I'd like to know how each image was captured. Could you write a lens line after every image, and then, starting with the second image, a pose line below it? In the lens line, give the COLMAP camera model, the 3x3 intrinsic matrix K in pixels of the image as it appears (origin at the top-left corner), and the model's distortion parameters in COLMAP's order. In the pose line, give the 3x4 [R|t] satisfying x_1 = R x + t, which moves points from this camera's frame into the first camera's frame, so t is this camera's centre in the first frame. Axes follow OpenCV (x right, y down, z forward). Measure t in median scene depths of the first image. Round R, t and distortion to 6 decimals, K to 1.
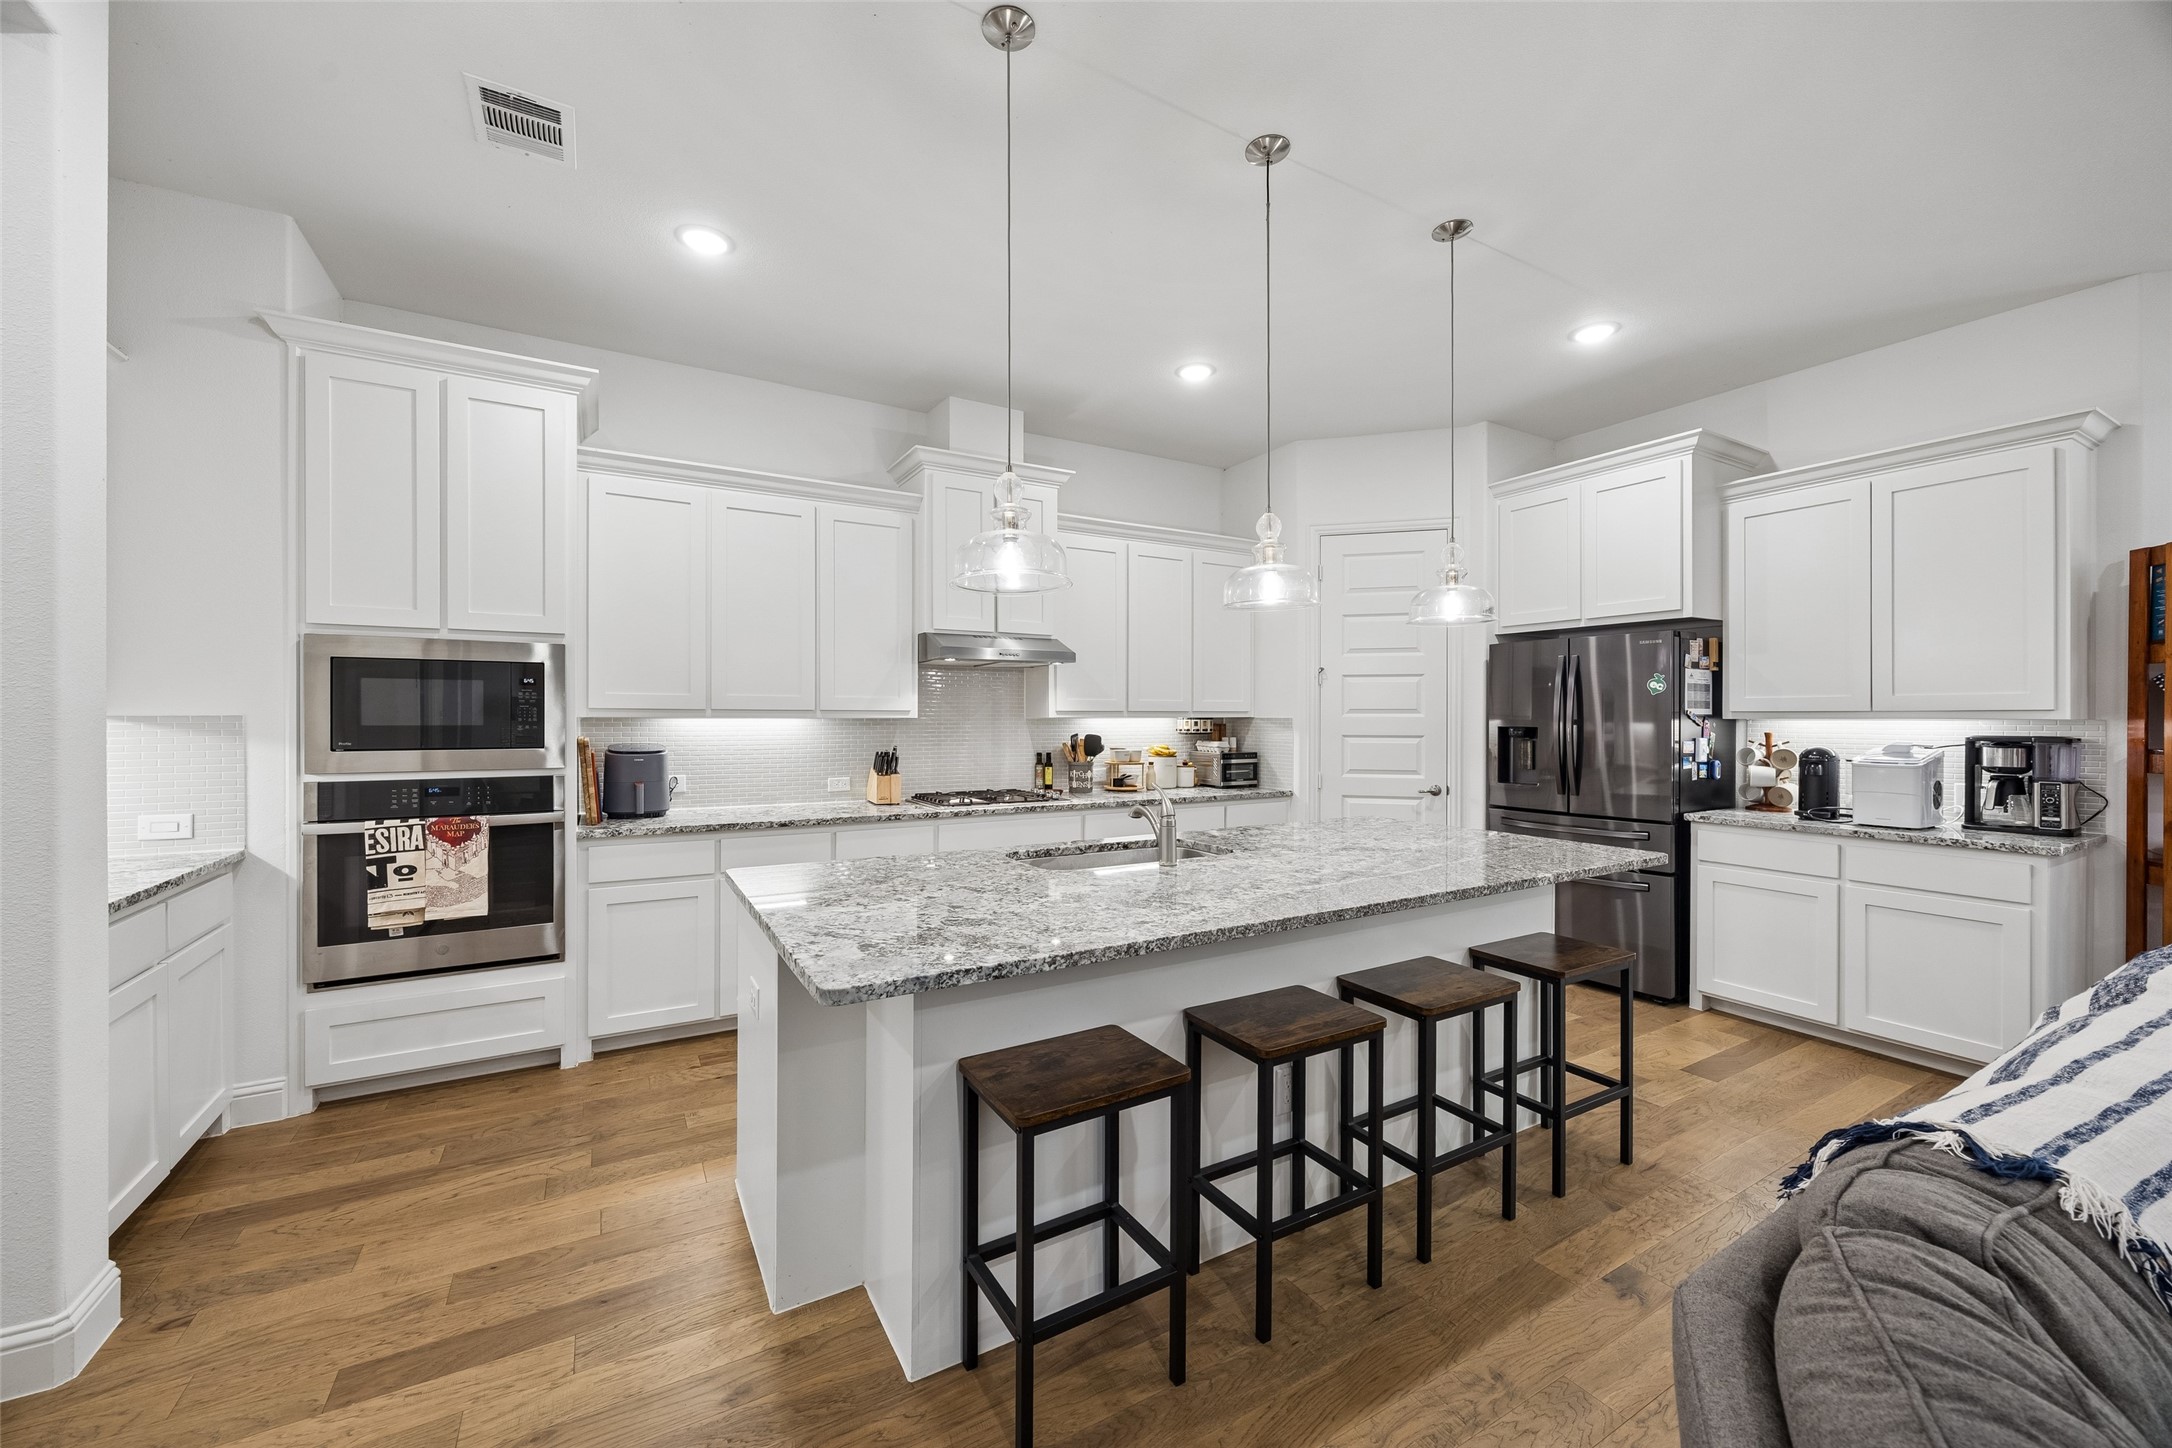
lens RADIAL K [[830.7, 0, 1078.7], [0, 830.7, 720.6], [0, 0, 1]] dist [-0.002060, -0.000214]
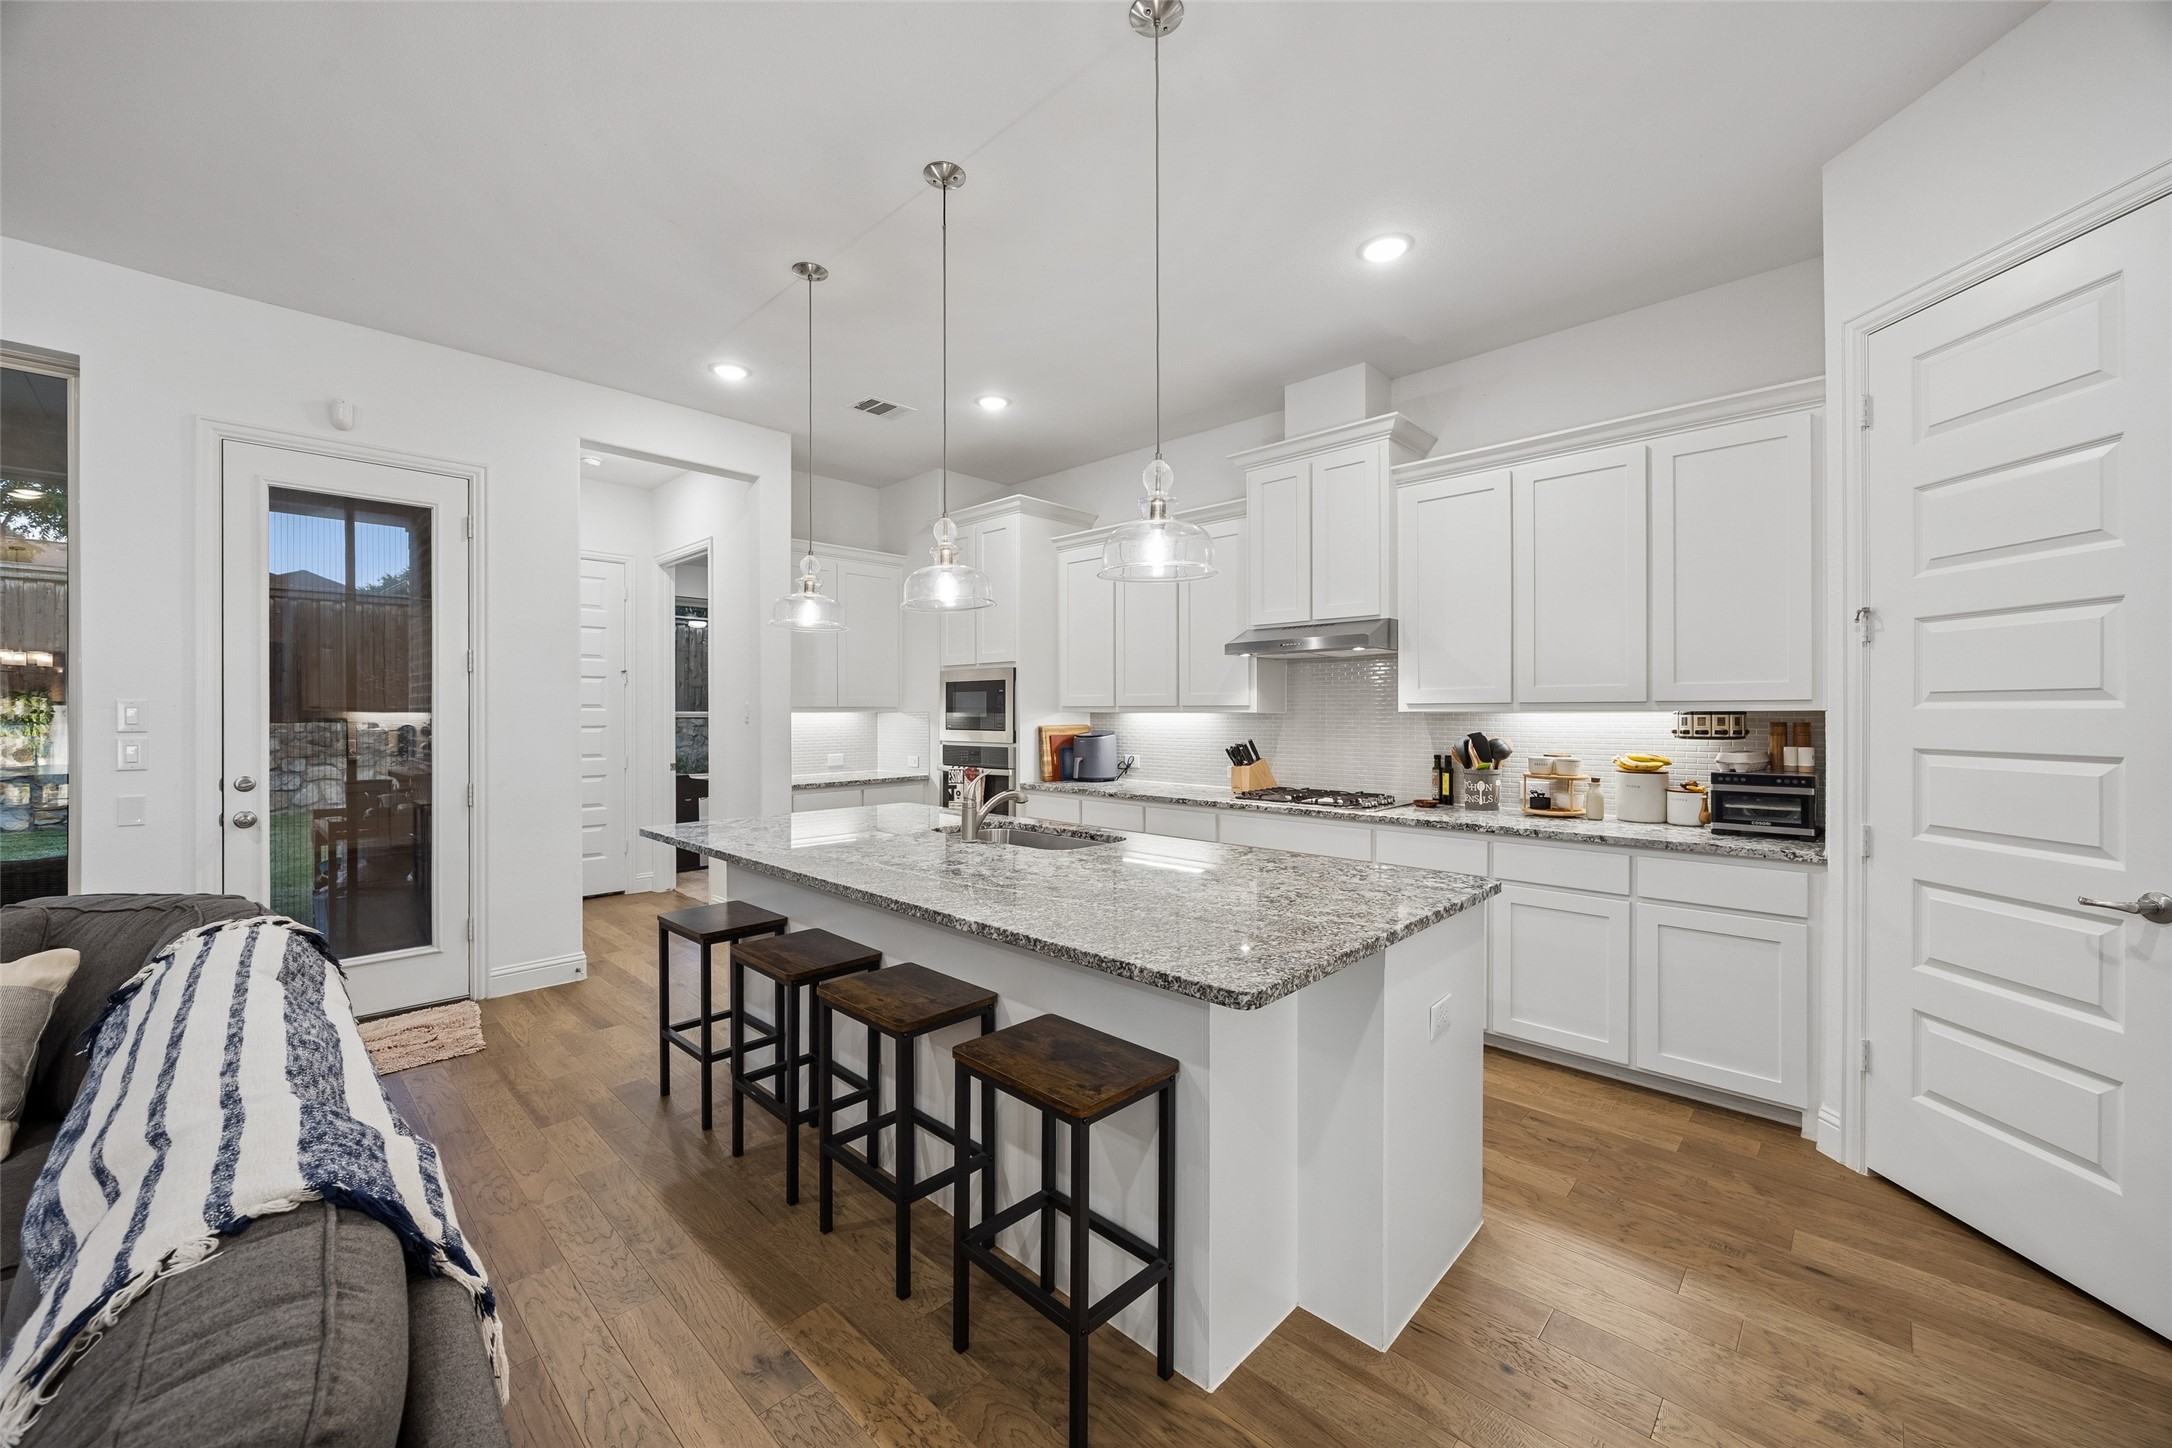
lens RADIAL K [[830.7, 0, 1073.6], [0, 830.7, 720.4], [0, 0, 1]] dist [-0.002060, -0.000214]
pose [[0.271849, 0.007395, -0.962311, 0.809137], [-0.003357, 0.999972, 0.006736, 0.000390], [0.962334, 0.001399, 0.271867, 0.545898]]
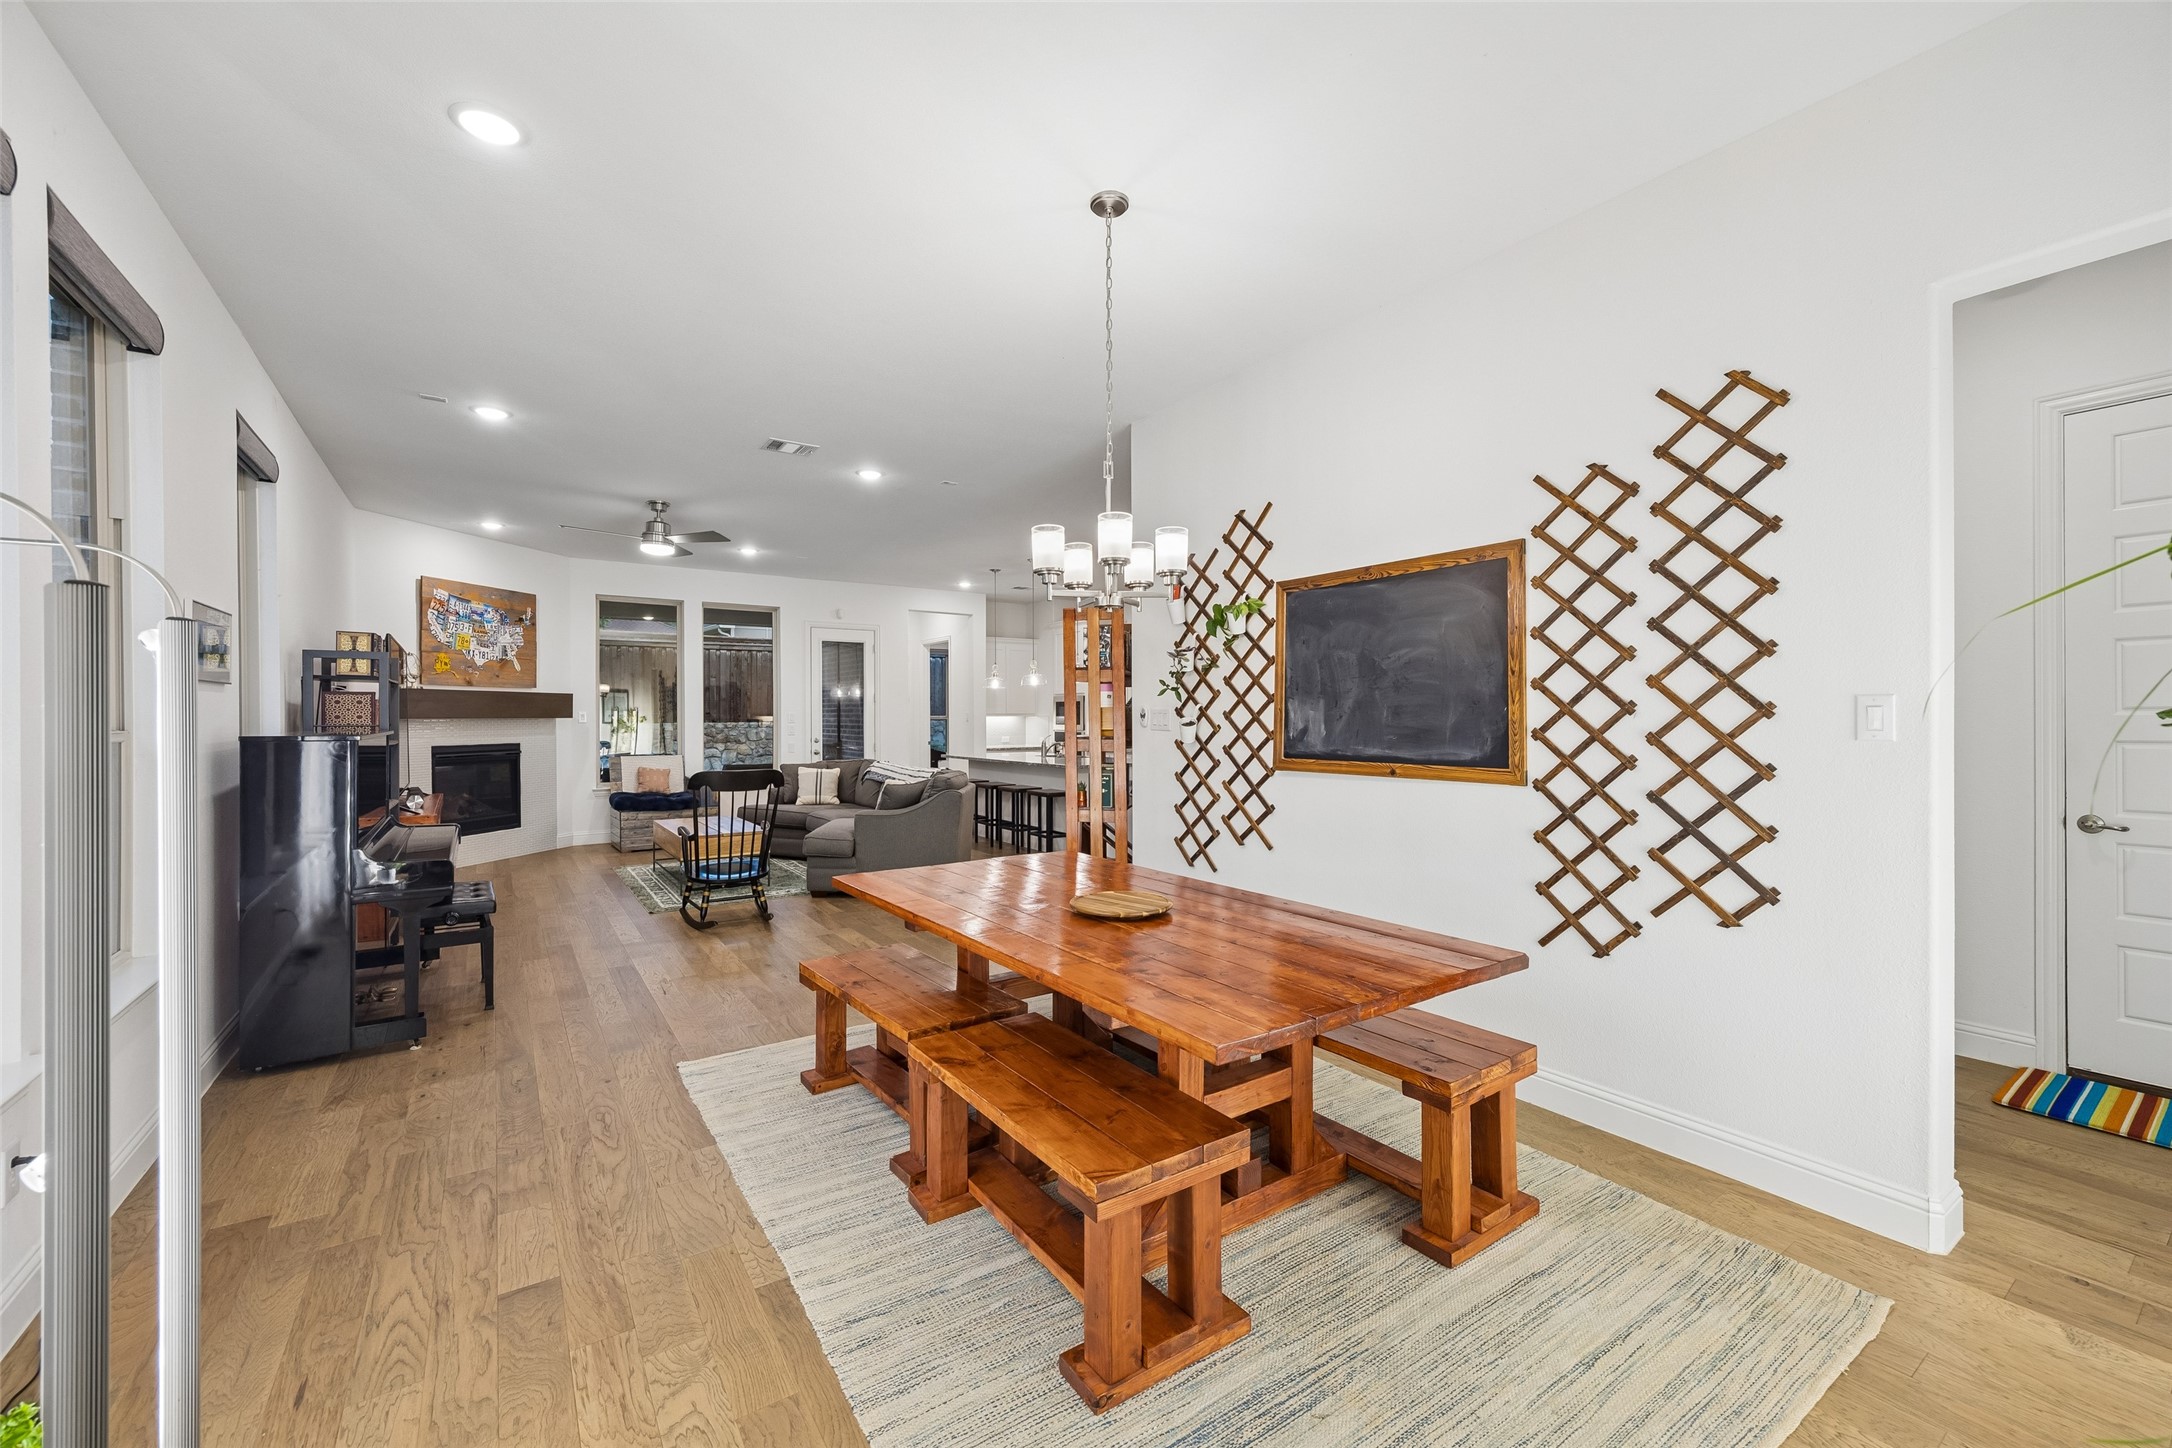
lens RADIAL K [[830.7, 0, 1075.9], [0, 830.7, 720.6], [0, 0, 1]] dist [-0.002060, -0.000214]
pose [[0.087369, 0.004799, -0.996164, 2.407151], [-0.001590, 0.999988, 0.004678, -0.000878], [0.996175, 0.001175, 0.087375, 0.530081]]
